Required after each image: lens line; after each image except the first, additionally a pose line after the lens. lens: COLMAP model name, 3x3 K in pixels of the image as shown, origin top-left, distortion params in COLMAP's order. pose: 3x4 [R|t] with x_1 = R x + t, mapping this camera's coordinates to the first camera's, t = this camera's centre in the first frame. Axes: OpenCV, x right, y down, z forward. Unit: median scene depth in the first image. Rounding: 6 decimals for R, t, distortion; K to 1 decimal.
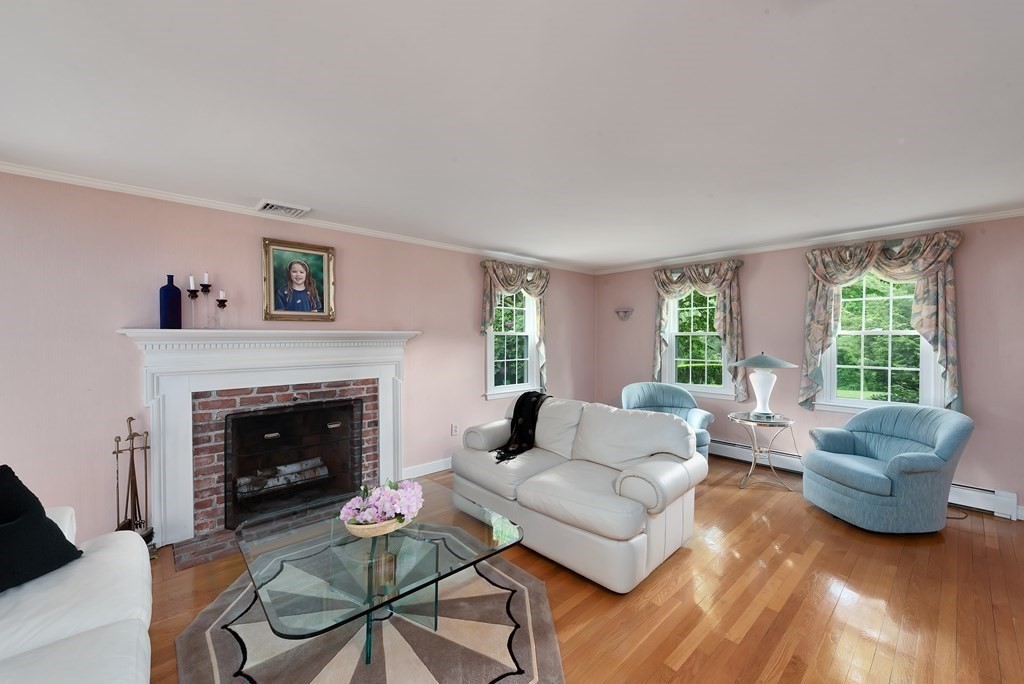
lens RADIAL K [[400.6, 0, 515.4], [0, 400.6, 341.9], [0, 0, 1]] dist [0.000954, -0.002026]
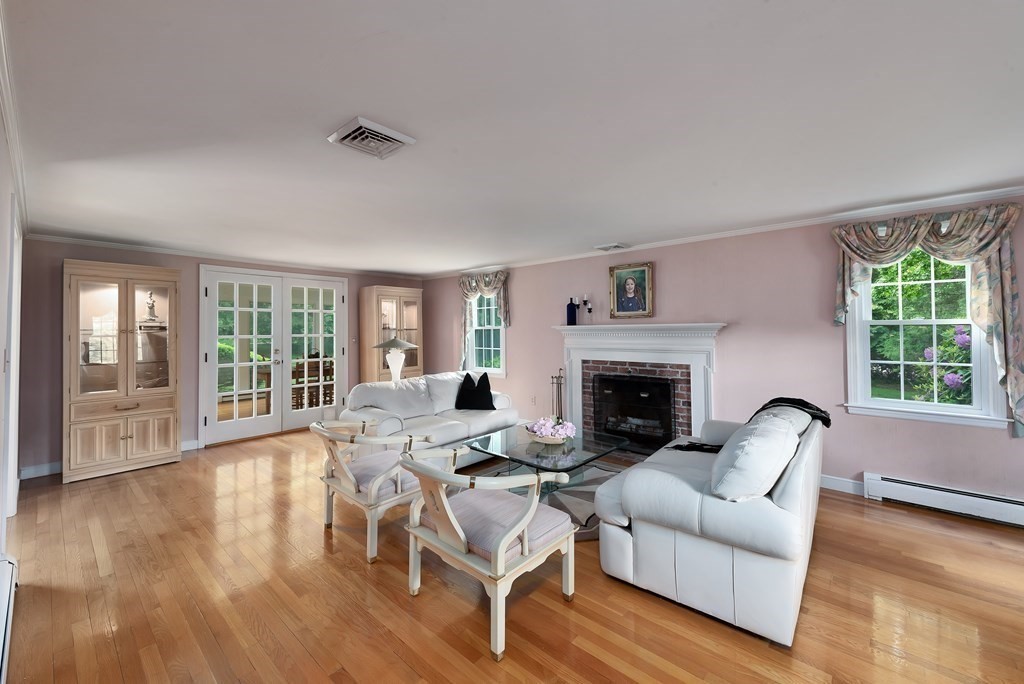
lens RADIAL K [[400.6, 0, 518.9], [0, 400.6, 323.4], [0, 0, 1]] dist [0.000954, -0.002026]
pose [[0.109339, -0.017274, -0.993854, 0.851075], [-0.007167, 0.999809, -0.018166, -0.004234], [0.993979, 0.009109, 0.109194, 0.438948]]
